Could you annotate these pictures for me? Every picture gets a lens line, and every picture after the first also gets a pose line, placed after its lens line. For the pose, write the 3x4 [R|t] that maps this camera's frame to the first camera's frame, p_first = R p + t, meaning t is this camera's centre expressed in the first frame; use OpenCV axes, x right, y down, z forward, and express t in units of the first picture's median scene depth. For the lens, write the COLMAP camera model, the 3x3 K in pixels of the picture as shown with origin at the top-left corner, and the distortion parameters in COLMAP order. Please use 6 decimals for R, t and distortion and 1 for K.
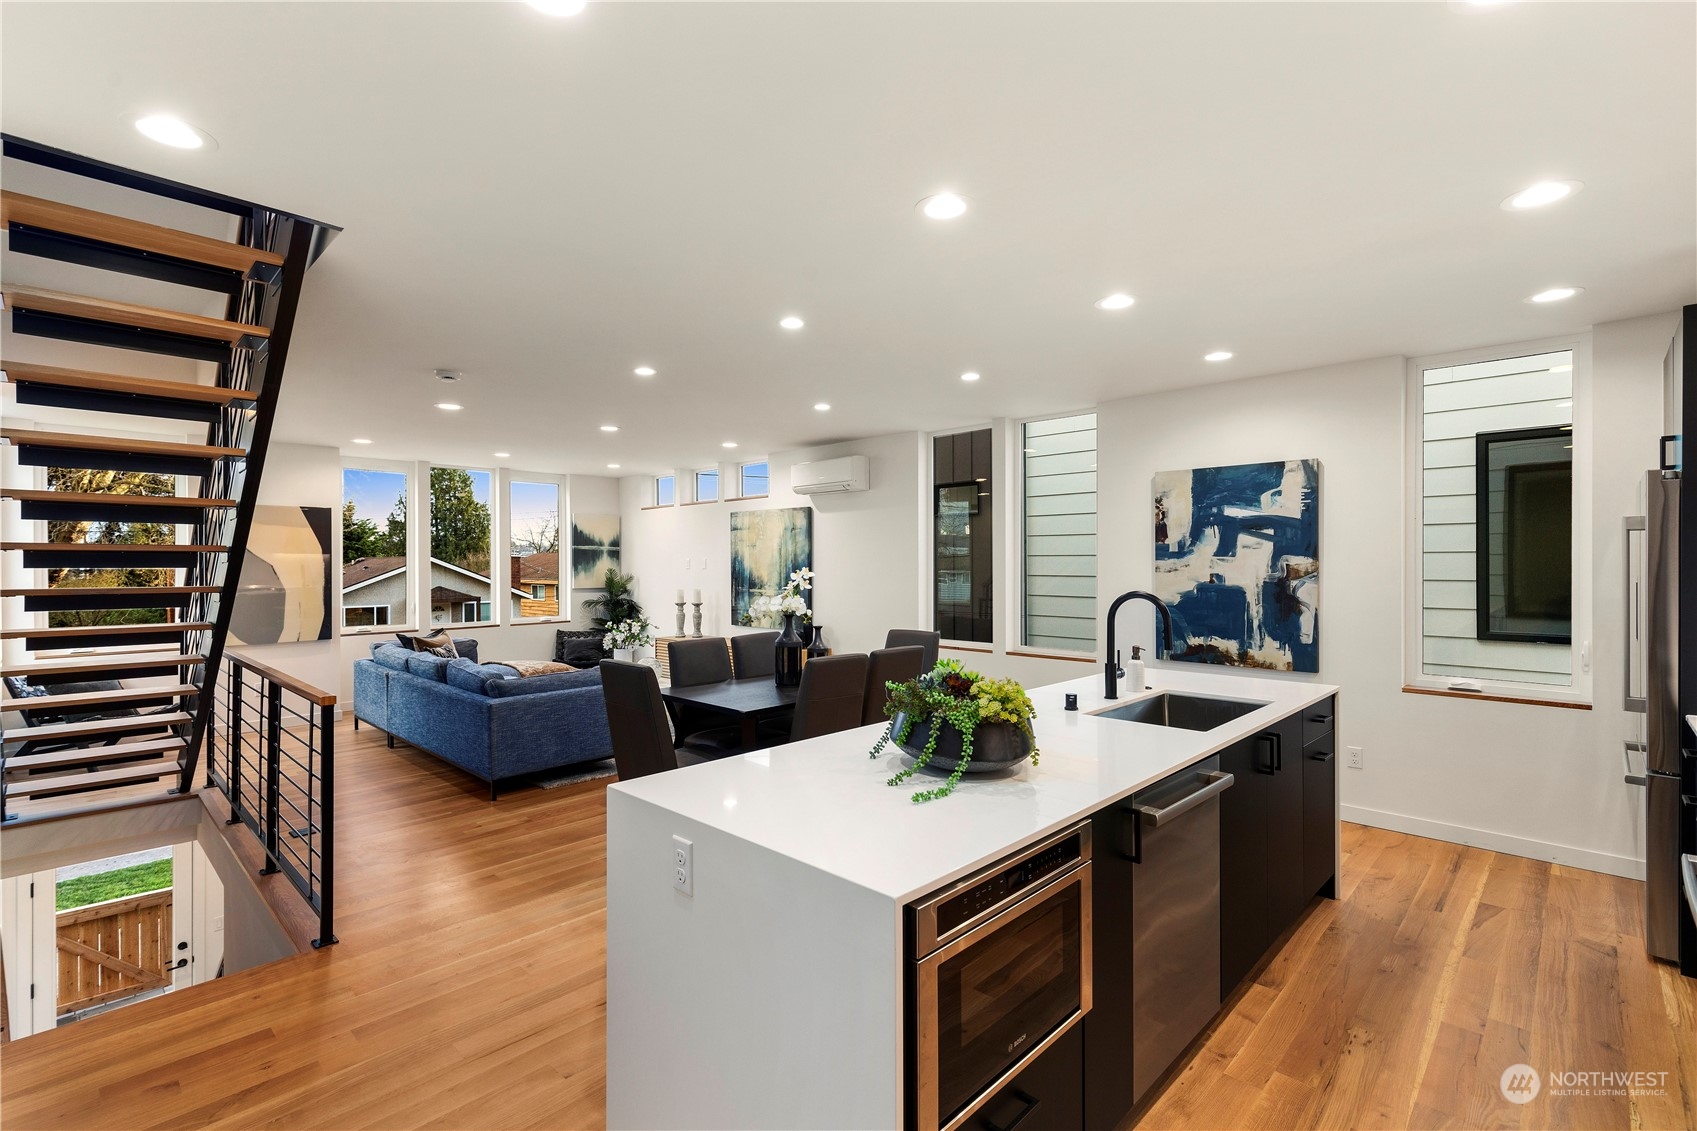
lens RADIAL K [[765.6, 0, 841.3], [0, 765.6, 567.1], [0, 0, 1]] dist [0.006922, 0.000070]
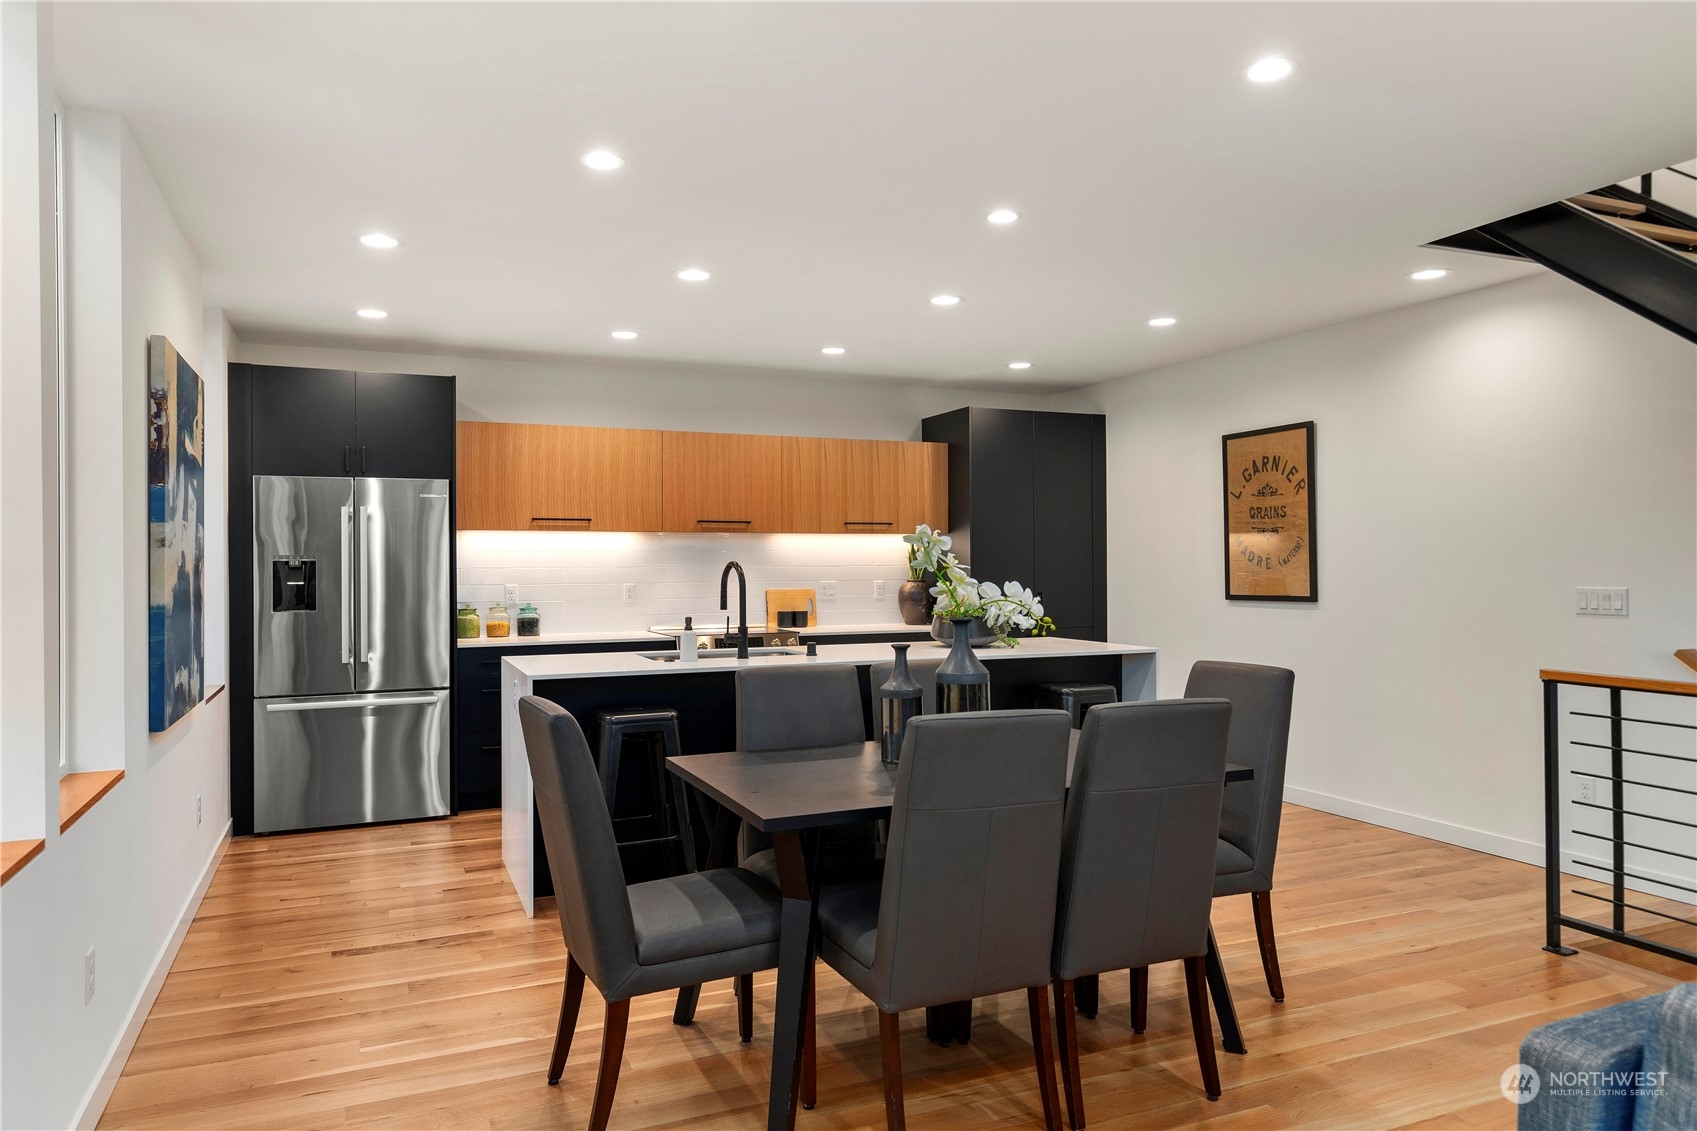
lens RADIAL K [[1109.4, 0, 840.7], [0, 1109.4, 560.4], [0, 0, 1]] dist [0.003455, 0.000867]
pose [[-0.925722, 0.009214, 0.378091, -0.160231], [0.009744, 0.999952, -0.000510, 0.012779], [-0.378078, 0.003212, -0.925768, 1.014878]]
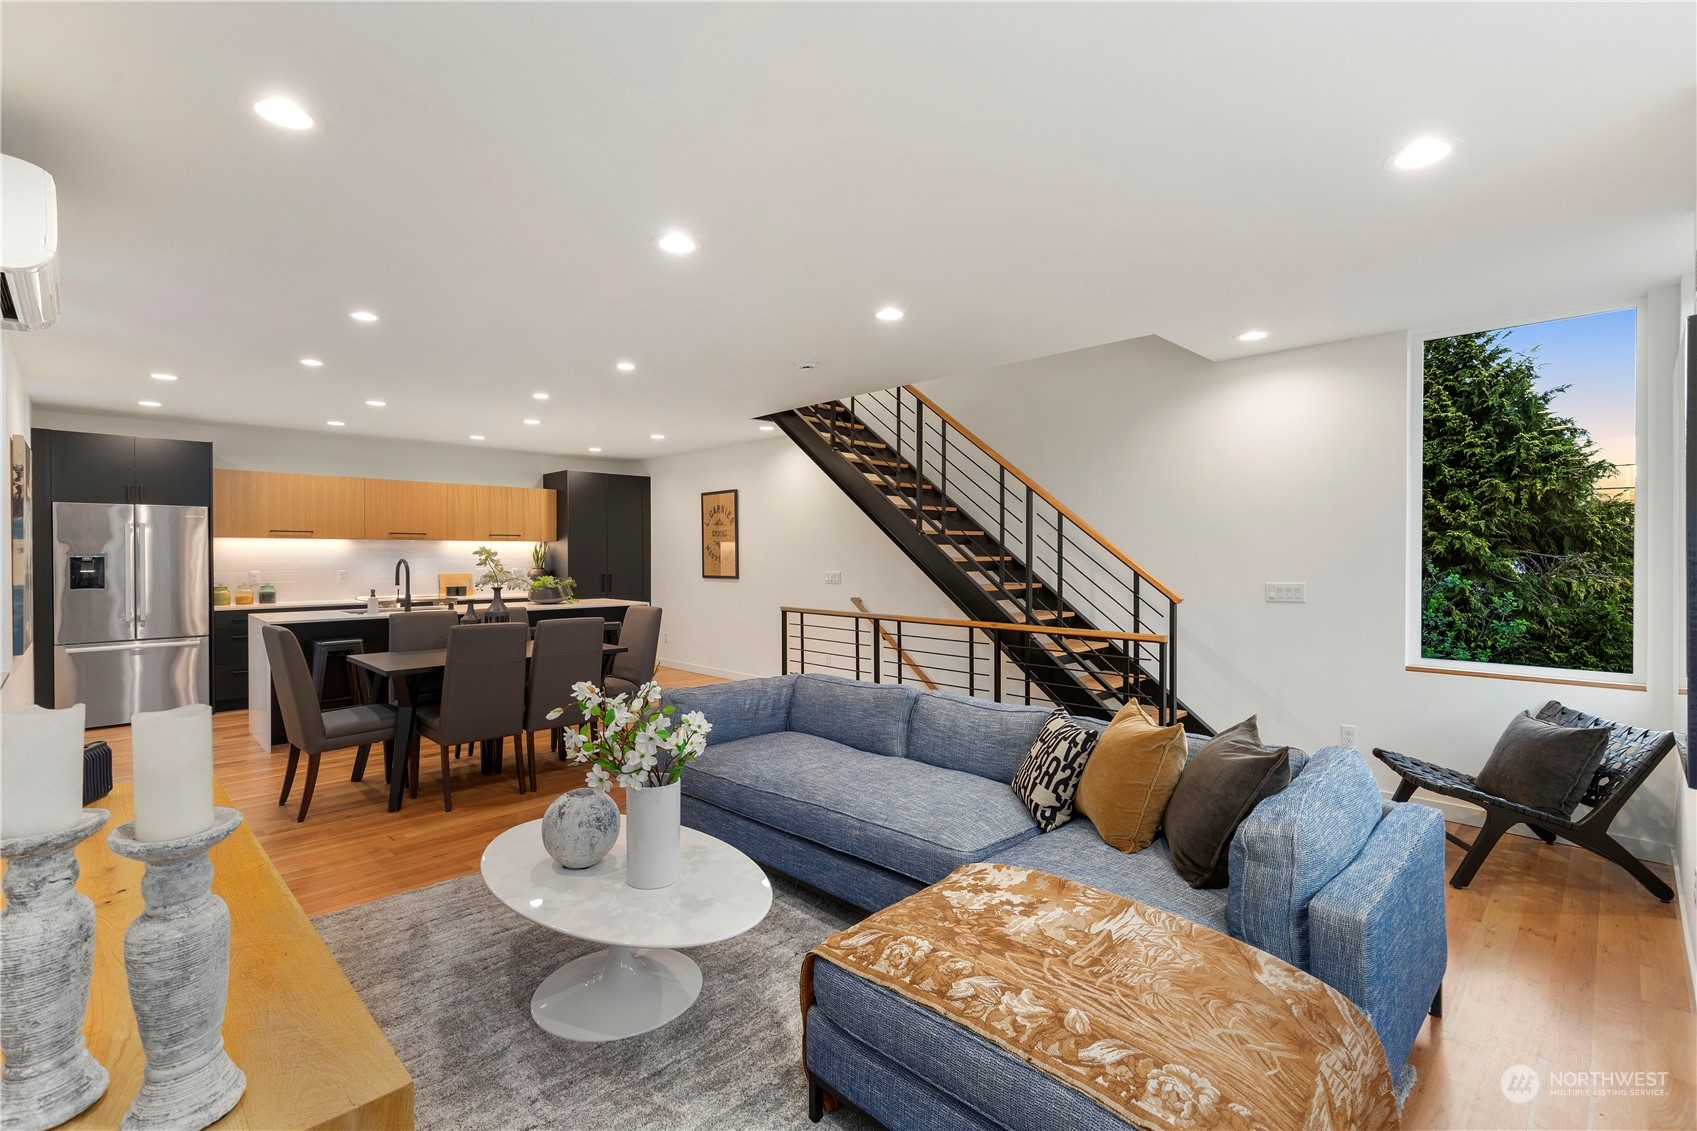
lens RADIAL K [[769.9, 0, 851.0], [0, 769.9, 559.9], [0, 0, 1]] dist [0.001740, 0.000019]
pose [[-0.999900, 0.003151, 0.013793, -0.358116], [0.003328, 0.999912, 0.012813, 0.004170], [-0.013751, 0.012858, -0.999823, 1.268722]]
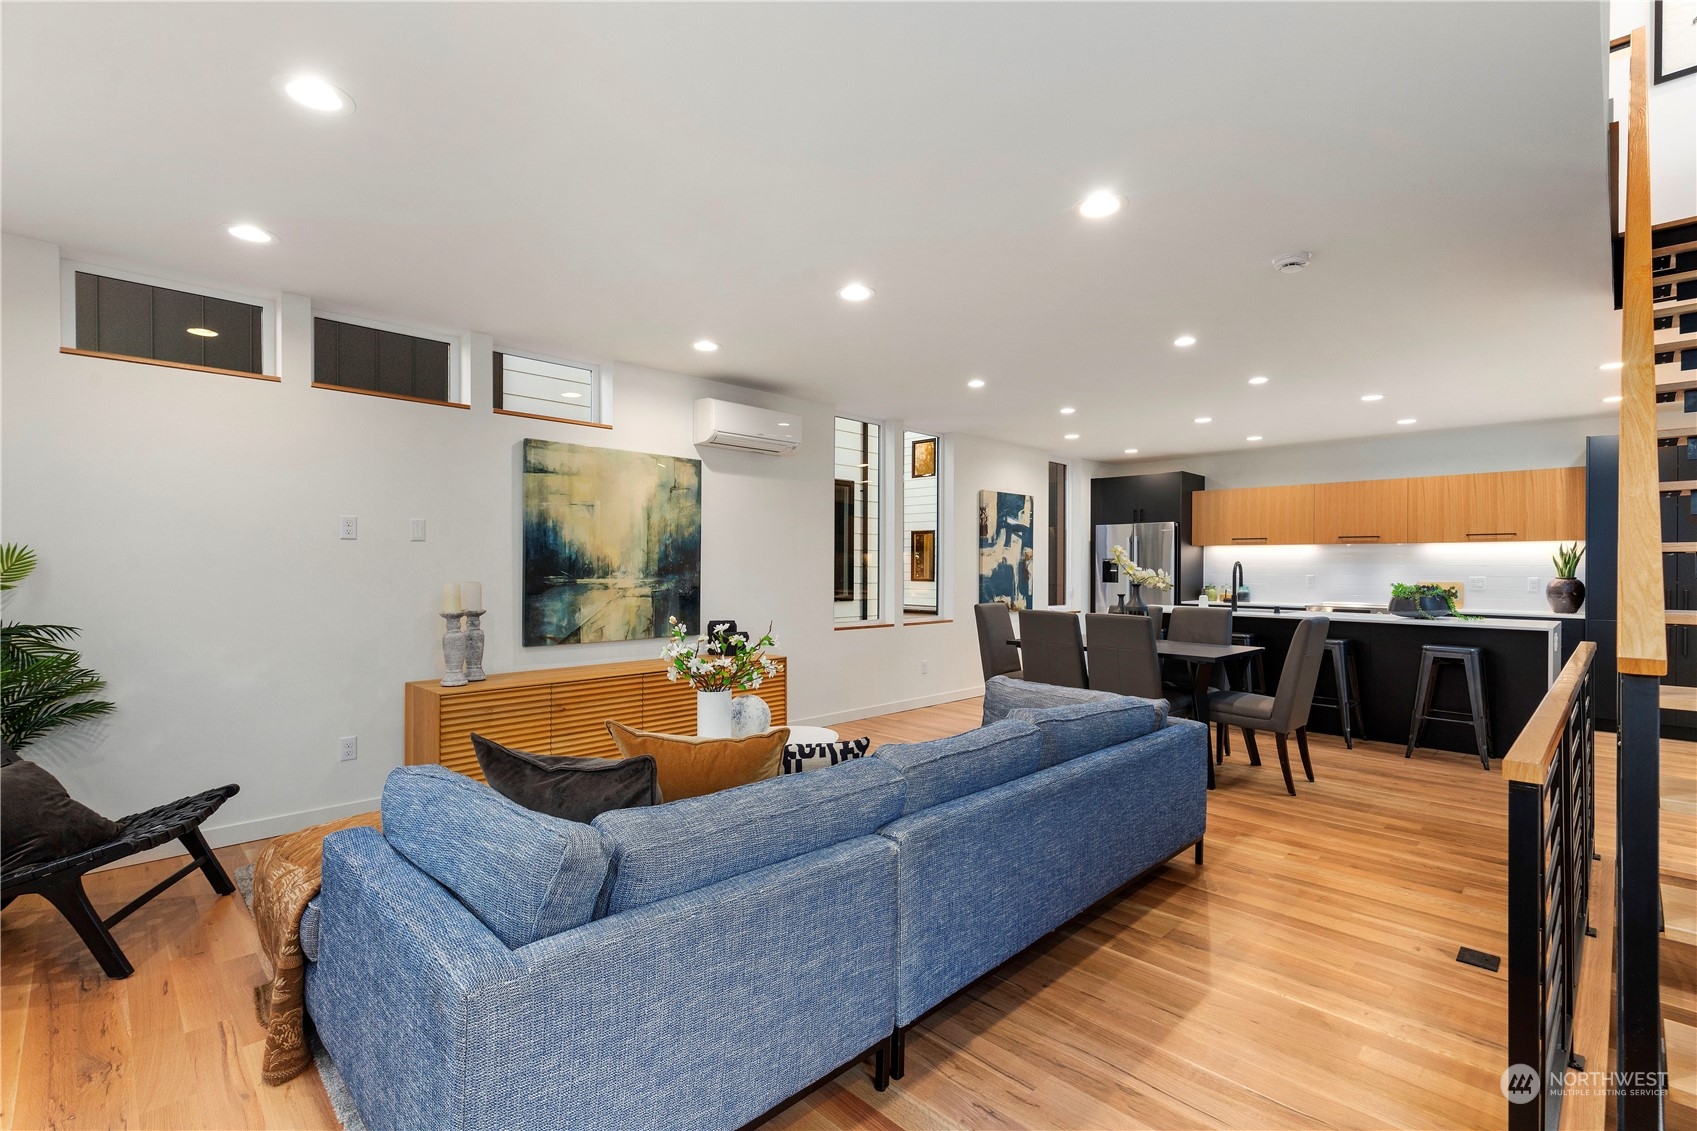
lens RADIAL K [[765.6, 0, 841.3], [0, 765.6, 567.1], [0, 0, 1]] dist [0.006922, 0.000070]
pose [[0.021018, 0.003657, 0.999772, -0.758222], [-0.001194, 0.999993, -0.003633, 0.023571], [-0.999778, -0.001118, 0.021022, 0.855957]]
